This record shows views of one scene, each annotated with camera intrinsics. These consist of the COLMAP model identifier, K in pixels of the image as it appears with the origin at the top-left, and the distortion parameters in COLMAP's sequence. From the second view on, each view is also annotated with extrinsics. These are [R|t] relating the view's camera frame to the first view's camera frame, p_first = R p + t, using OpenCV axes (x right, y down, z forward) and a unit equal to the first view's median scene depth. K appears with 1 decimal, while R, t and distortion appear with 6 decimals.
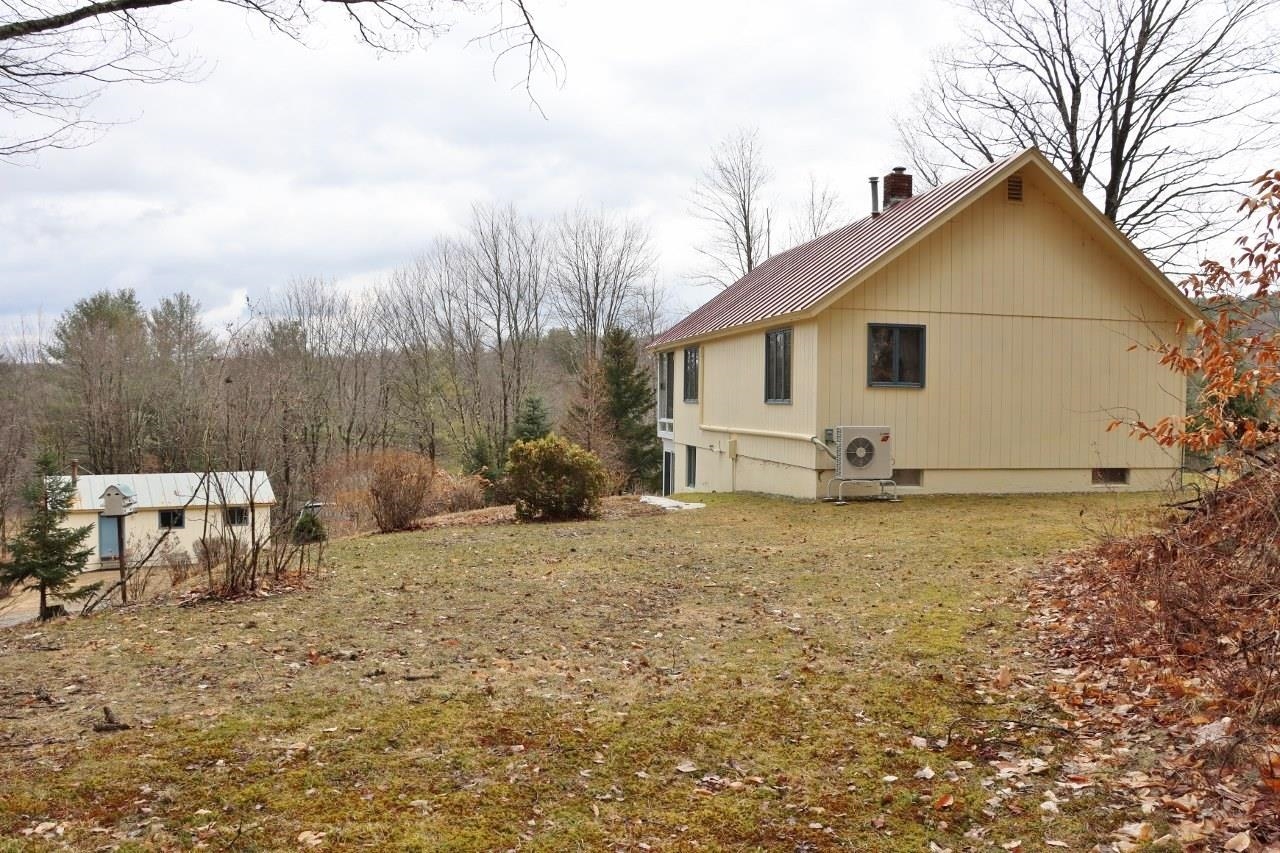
lens RADIAL K [[1052.3, 0, 640.0], [0, 1052.3, 426.5], [0, 0, 1]] dist [-0.193946, 0.178819]
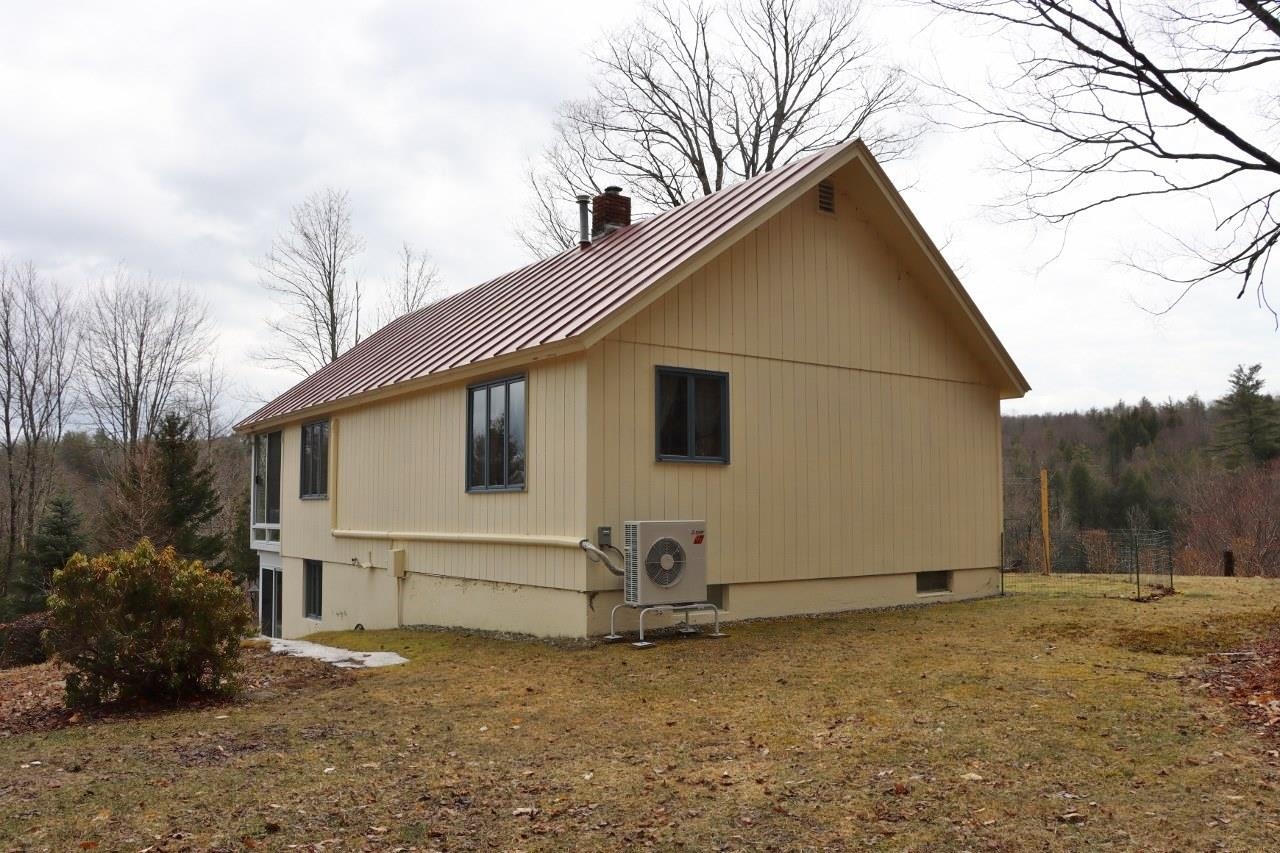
lens RADIAL K [[1052.3, 0, 640.0], [0, 1052.3, 426.5], [0, 0, 1]] dist [-0.193946, 0.178819]
pose [[0.906278, 0.021895, 0.422115, -0.054343], [0.023436, 0.994519, -0.101900, 0.005518], [-0.422033, 0.102242, 0.900797, 0.312845]]
